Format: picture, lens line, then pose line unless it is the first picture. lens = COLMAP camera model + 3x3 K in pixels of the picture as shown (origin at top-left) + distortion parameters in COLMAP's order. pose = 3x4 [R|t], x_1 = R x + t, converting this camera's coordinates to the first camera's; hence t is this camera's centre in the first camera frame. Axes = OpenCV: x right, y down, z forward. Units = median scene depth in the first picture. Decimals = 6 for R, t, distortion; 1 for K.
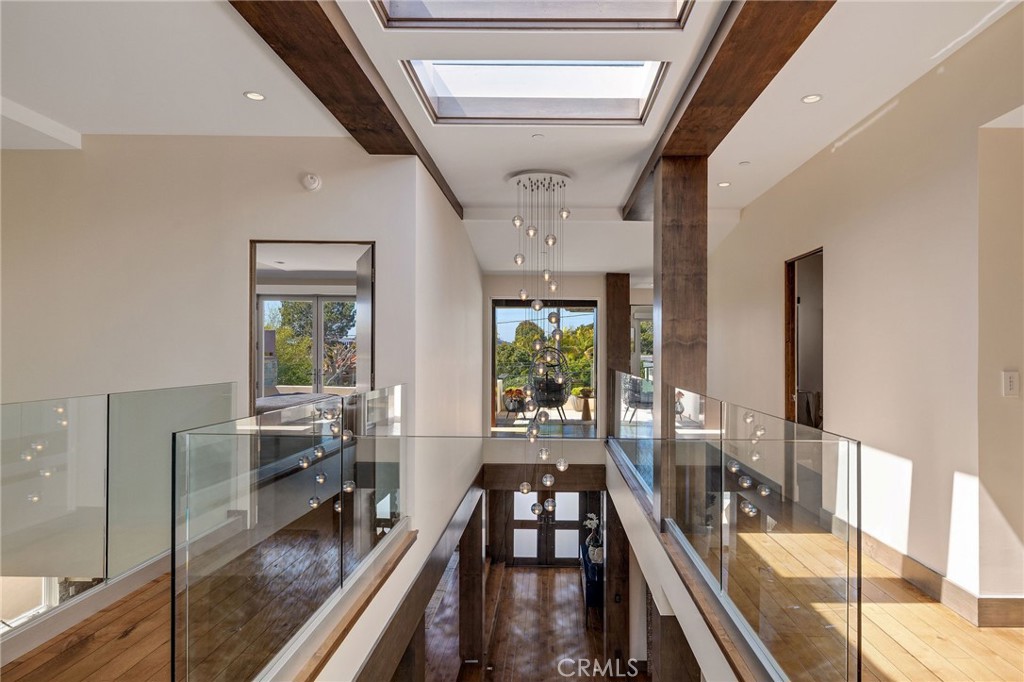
lens RADIAL K [[559.3, 0, 514.2], [0, 559.3, 333.9], [0, 0, 1]] dist [0.003279, 0.000770]
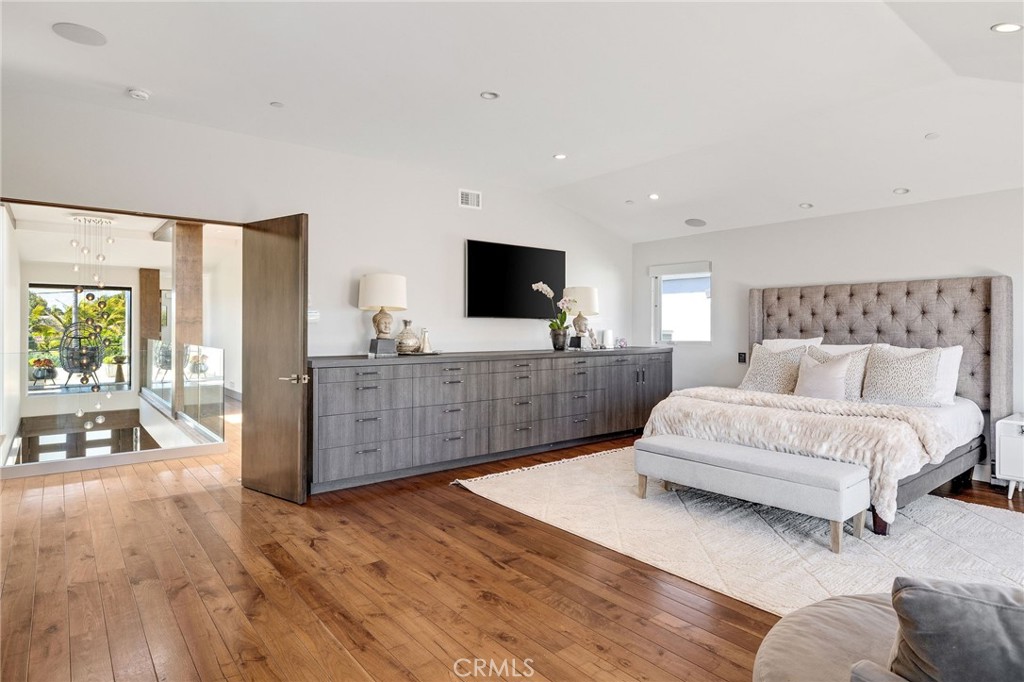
lens RADIAL K [[559.3, 0, 514.2], [0, 559.3, 333.9], [0, 0, 1]] dist [0.003279, 0.000770]
pose [[0.726285, -0.007389, 0.687354, -0.112040], [-0.021171, 0.999227, 0.033112, -0.014095], [-0.687068, -0.038601, 0.725567, -0.624612]]
